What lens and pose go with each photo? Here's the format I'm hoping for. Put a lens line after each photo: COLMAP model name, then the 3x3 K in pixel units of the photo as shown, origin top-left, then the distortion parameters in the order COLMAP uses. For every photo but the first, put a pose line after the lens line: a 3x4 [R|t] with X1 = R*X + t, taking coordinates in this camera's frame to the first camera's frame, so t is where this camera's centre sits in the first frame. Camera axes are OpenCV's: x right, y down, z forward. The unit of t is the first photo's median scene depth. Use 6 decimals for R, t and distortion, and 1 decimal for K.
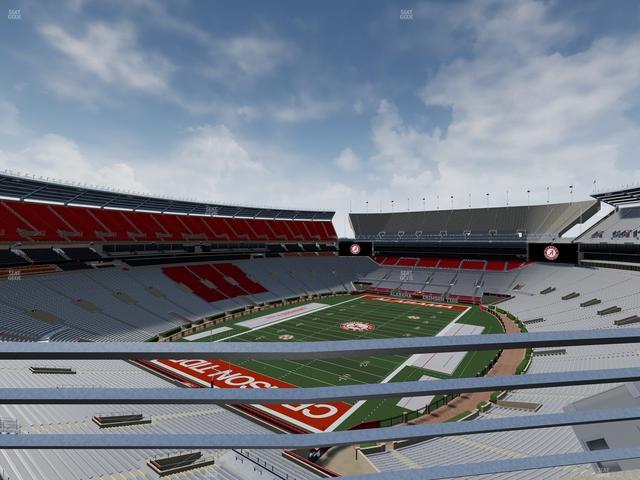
lens RADIAL K [[319.8, 0, 320.1], [0, 319.8, 240.8], [0, 0, 1]] dist [-0.000846, 0.000453]
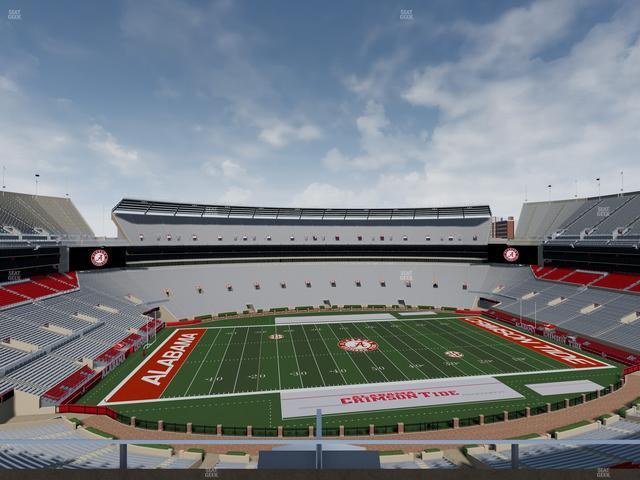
lens RADIAL K [[319.8, 0, 320.1], [0, 319.8, 240.2], [0, 0, 1]] dist [-0.000846, 0.000453]
pose [[-0.699866, -0.000284, 0.714274, -0.198555], [0.001534, 0.999997, 0.001901, -0.006816], [-0.714273, 0.002426, -0.699863, 0.781575]]
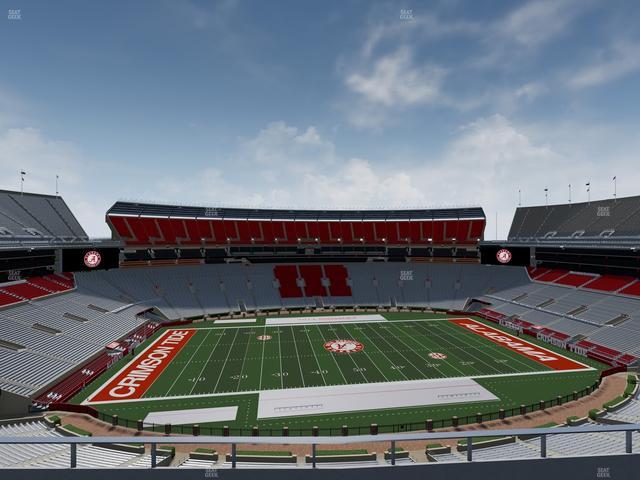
lens RADIAL K [[319.8, 0, 320.1], [0, 319.8, 240.8], [0, 0, 1]] dist [-0.000846, 0.000453]
pose [[0.691959, 0.001624, -0.721935, 0.326005], [-0.001510, 0.999999, 0.000802, -0.008550], [0.721935, 0.000535, 0.691961, 0.166151]]
